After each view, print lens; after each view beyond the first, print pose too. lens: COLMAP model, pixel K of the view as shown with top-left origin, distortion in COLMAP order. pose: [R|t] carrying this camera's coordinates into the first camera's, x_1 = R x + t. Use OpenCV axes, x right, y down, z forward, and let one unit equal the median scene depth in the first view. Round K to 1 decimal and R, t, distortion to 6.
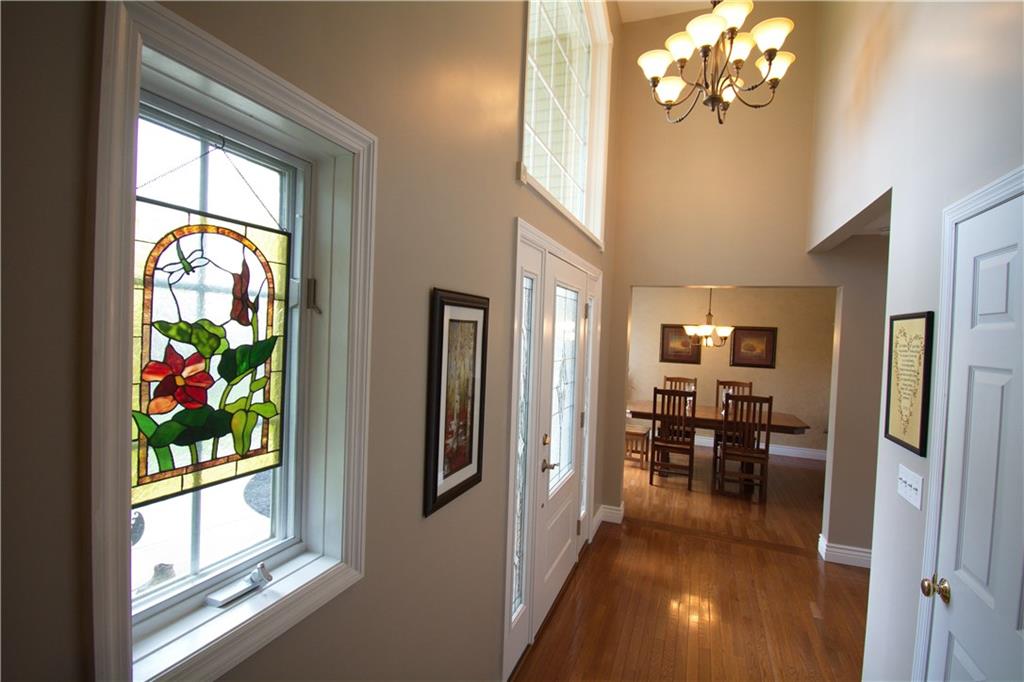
lens RADIAL K [[454.3, 0, 515.3], [0, 454.3, 342.2], [0, 0, 1]] dist [0.014873, -0.019902]
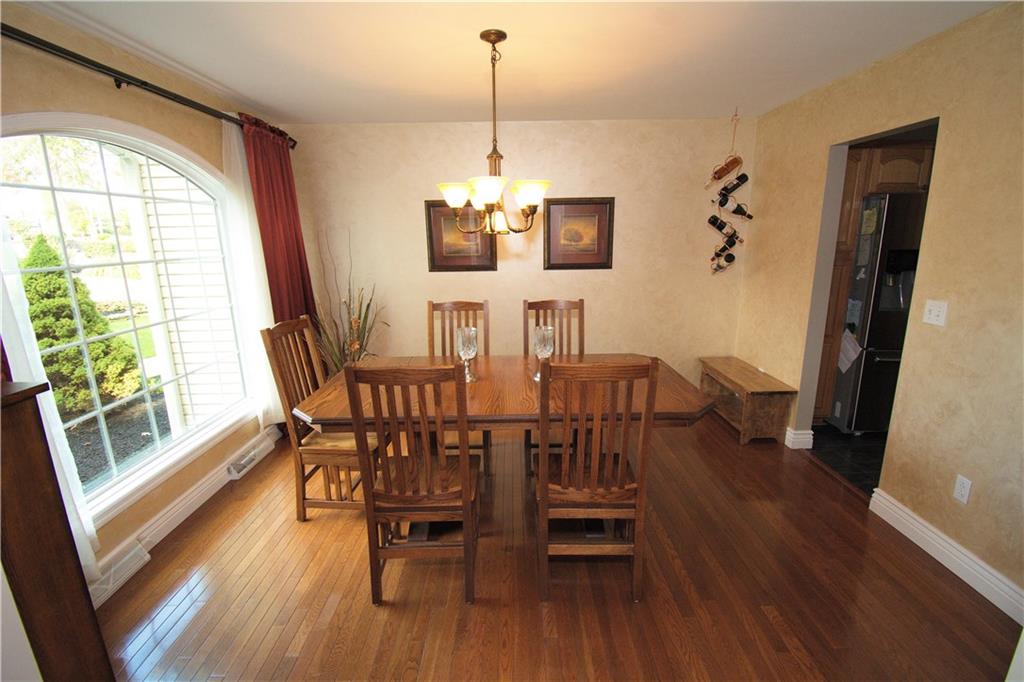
lens RADIAL K [[454.3, 0, 515.3], [0, 454.3, 342.2], [0, 0, 1]] dist [0.014873, -0.019902]
pose [[0.922597, -0.129599, 0.363344, 0.222864], [0.058453, 0.977968, 0.200403, 0.024782], [-0.381311, -0.163653, 0.909846, 0.486946]]
